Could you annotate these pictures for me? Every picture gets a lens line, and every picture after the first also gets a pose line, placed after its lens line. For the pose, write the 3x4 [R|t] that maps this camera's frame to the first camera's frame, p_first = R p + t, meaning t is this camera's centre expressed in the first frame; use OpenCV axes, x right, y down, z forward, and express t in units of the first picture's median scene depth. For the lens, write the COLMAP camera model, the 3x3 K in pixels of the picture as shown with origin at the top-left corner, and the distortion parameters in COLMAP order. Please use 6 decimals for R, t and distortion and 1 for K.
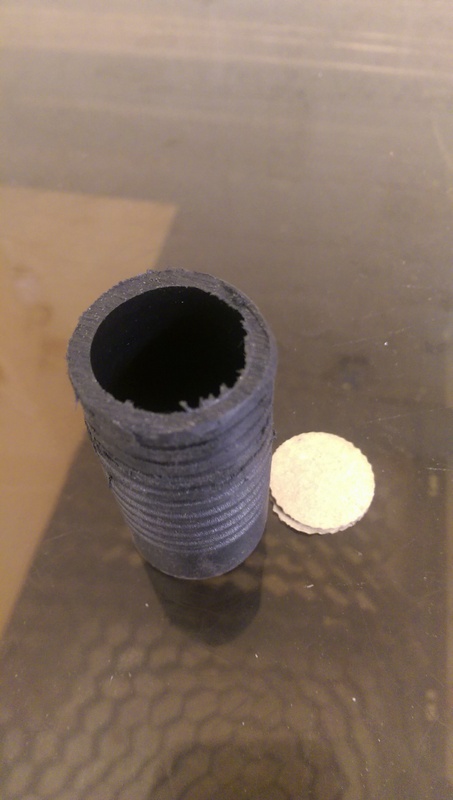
lens RADIAL K [[716.6, 0, 226.5], [0, 716.6, 400.0], [0, 0, 1]] dist [0.007667, 0.000329]
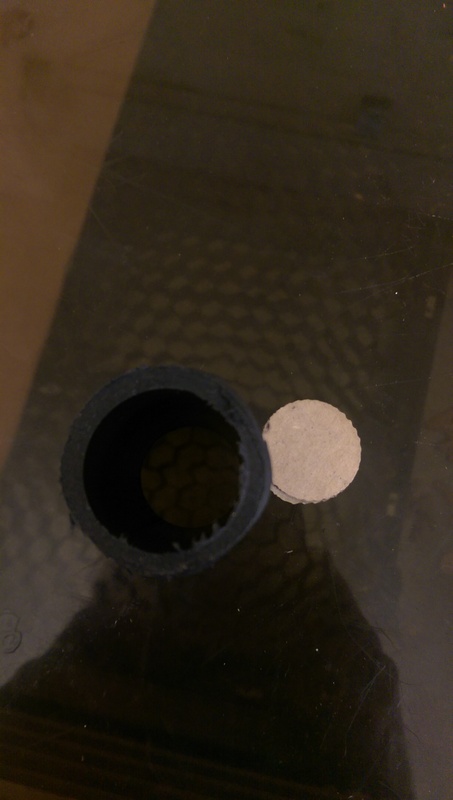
lens RADIAL K [[707.3, 0, 226.5], [0, 707.3, 400.0], [0, 0, 1]] dist [-0.001745, 0.001785]
pose [[0.998890, 0.044915, 0.014206, -0.010190], [-0.046304, 0.880664, 0.471472, -0.600222], [0.008666, -0.471607, 0.881766, 0.180729]]
